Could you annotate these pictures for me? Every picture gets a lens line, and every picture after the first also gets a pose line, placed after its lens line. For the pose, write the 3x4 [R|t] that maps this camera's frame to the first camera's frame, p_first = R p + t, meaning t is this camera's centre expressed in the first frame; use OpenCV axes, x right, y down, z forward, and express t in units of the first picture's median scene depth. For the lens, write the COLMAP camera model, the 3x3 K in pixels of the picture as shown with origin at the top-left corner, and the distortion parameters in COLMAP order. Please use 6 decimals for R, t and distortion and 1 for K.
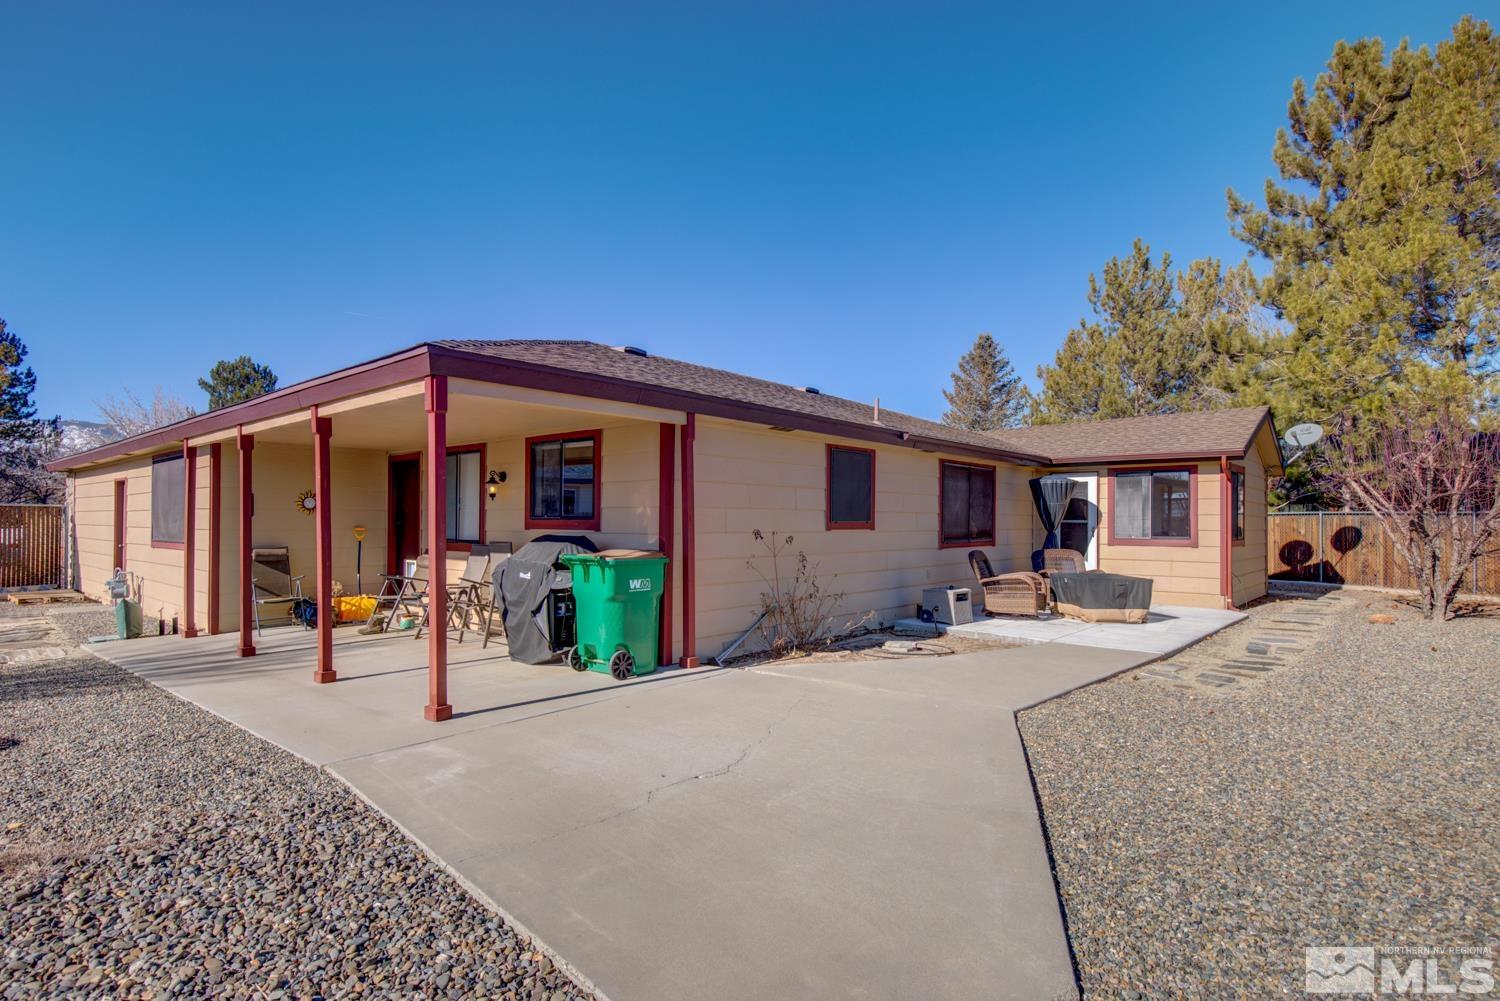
lens RADIAL K [[775.6, 0, 756.0], [0, 775.6, 513.4], [0, 0, 1]] dist [0.001779, 0.000422]
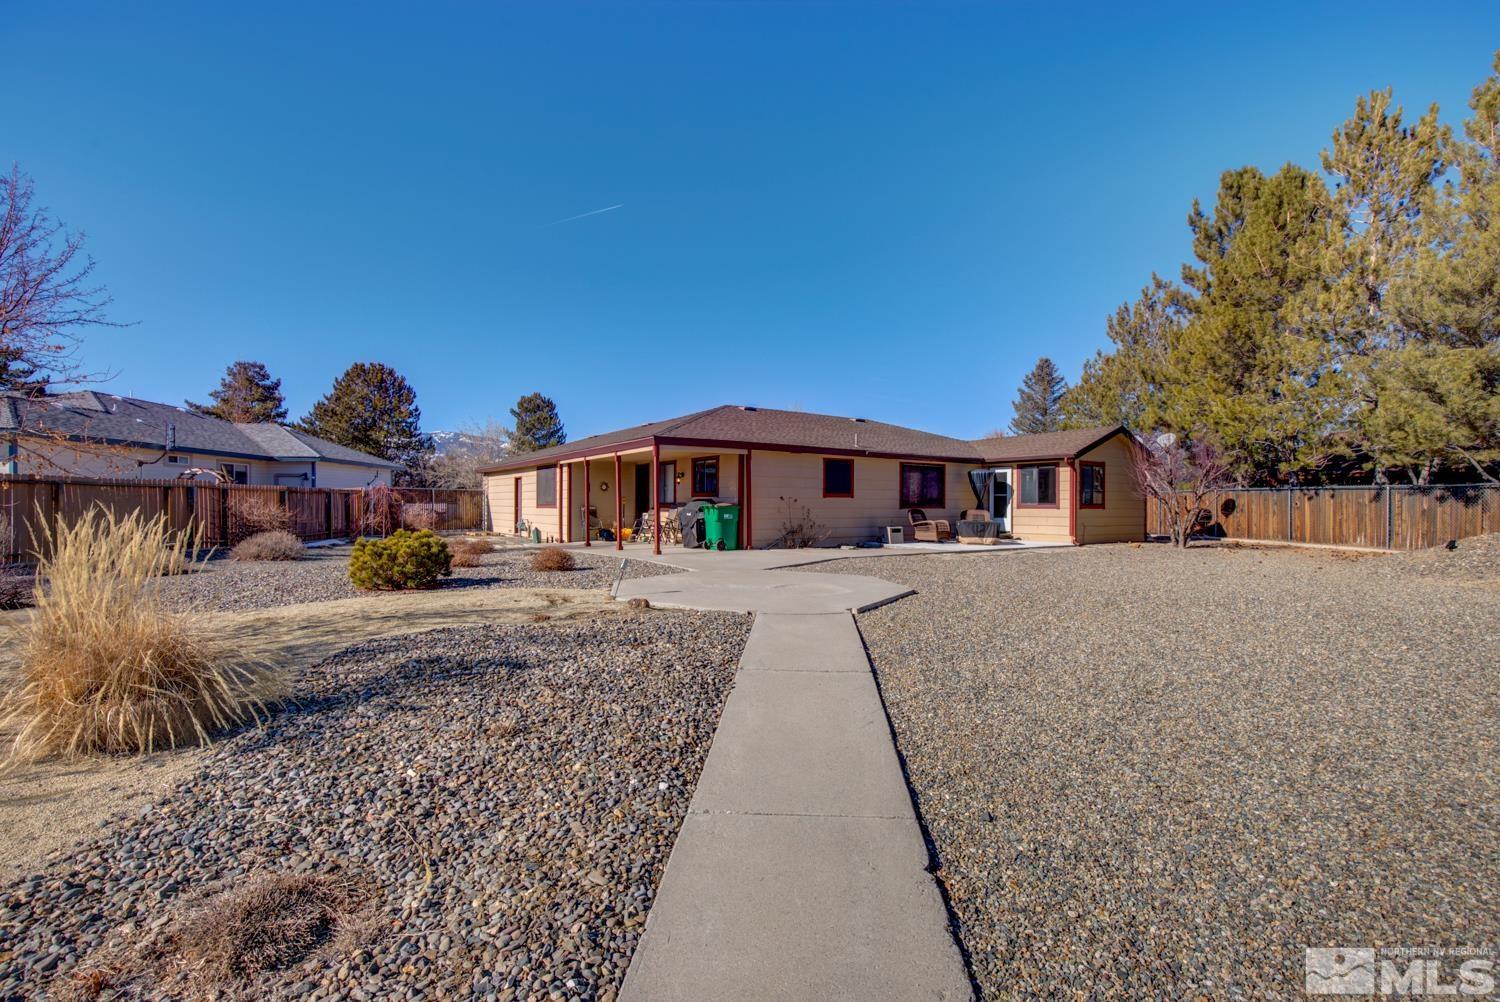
lens RADIAL K [[695.8, 0, 744.0], [0, 695.8, 501.1], [0, 0, 1]] dist [-0.008446, 0.004839]
pose [[0.965026, -0.002534, -0.262143, 0.315733], [0.003465, 0.999989, 0.003088, 0.020102], [0.262132, -0.003888, 0.965024, -0.765663]]
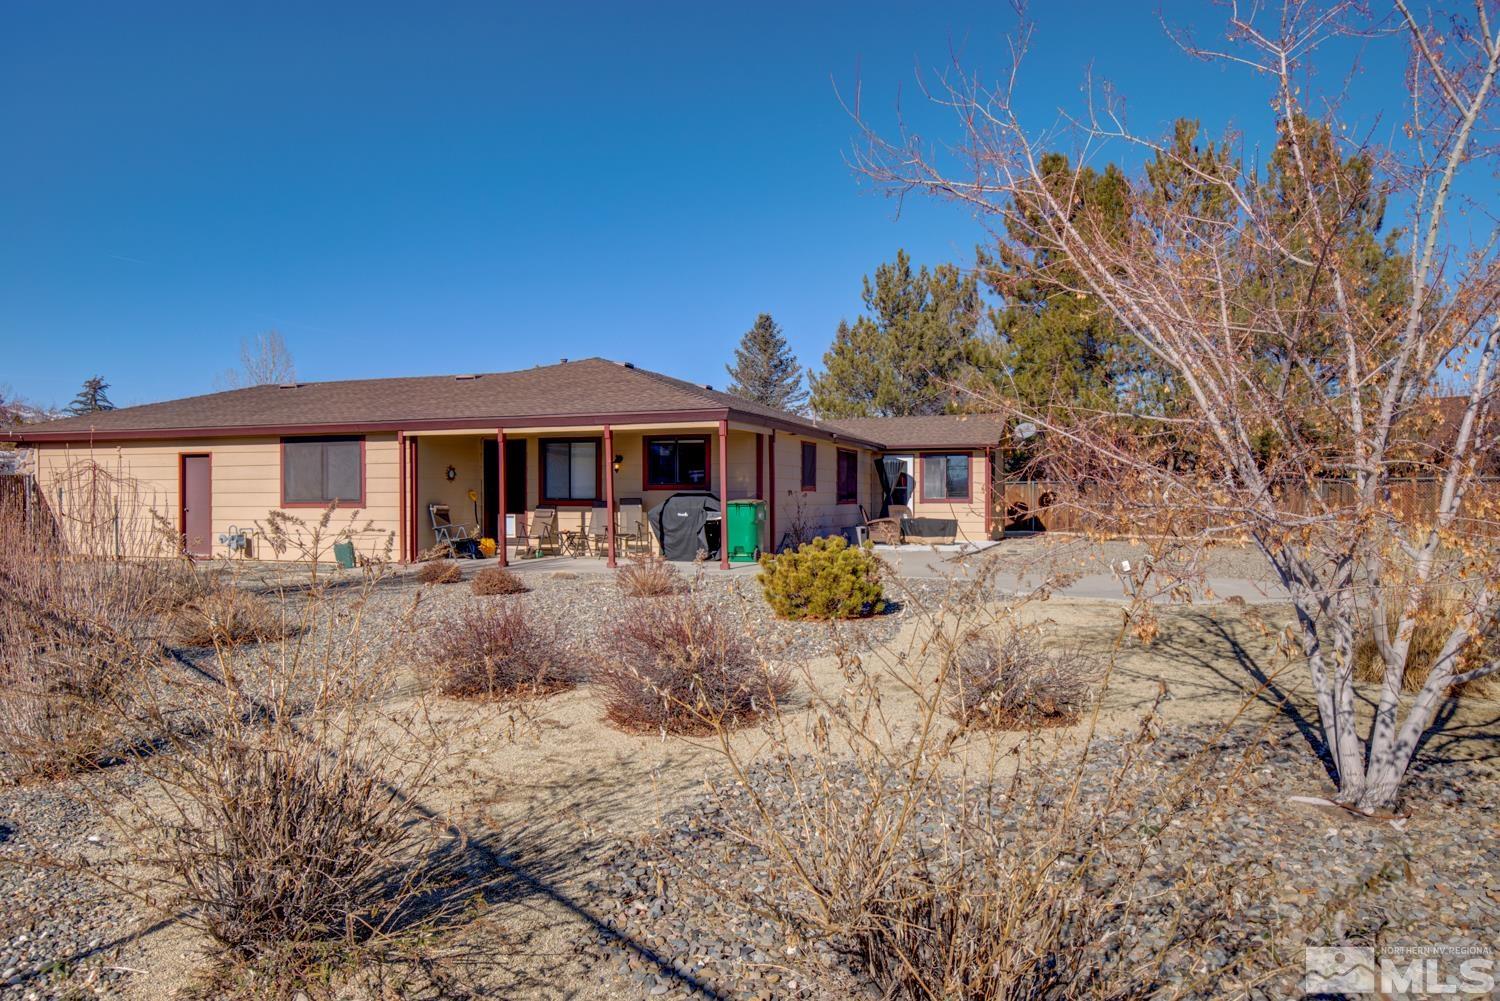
lens RADIAL K [[1051.3, 0, 755.2], [0, 1051.3, 497.6], [0, 0, 1]] dist [-0.003664, -0.001463]
pose [[0.927984, -0.005555, 0.372577, -0.708580], [0.001755, 0.999943, 0.010537, 0.009282], [-0.372615, -0.009124, 0.927941, -0.913916]]
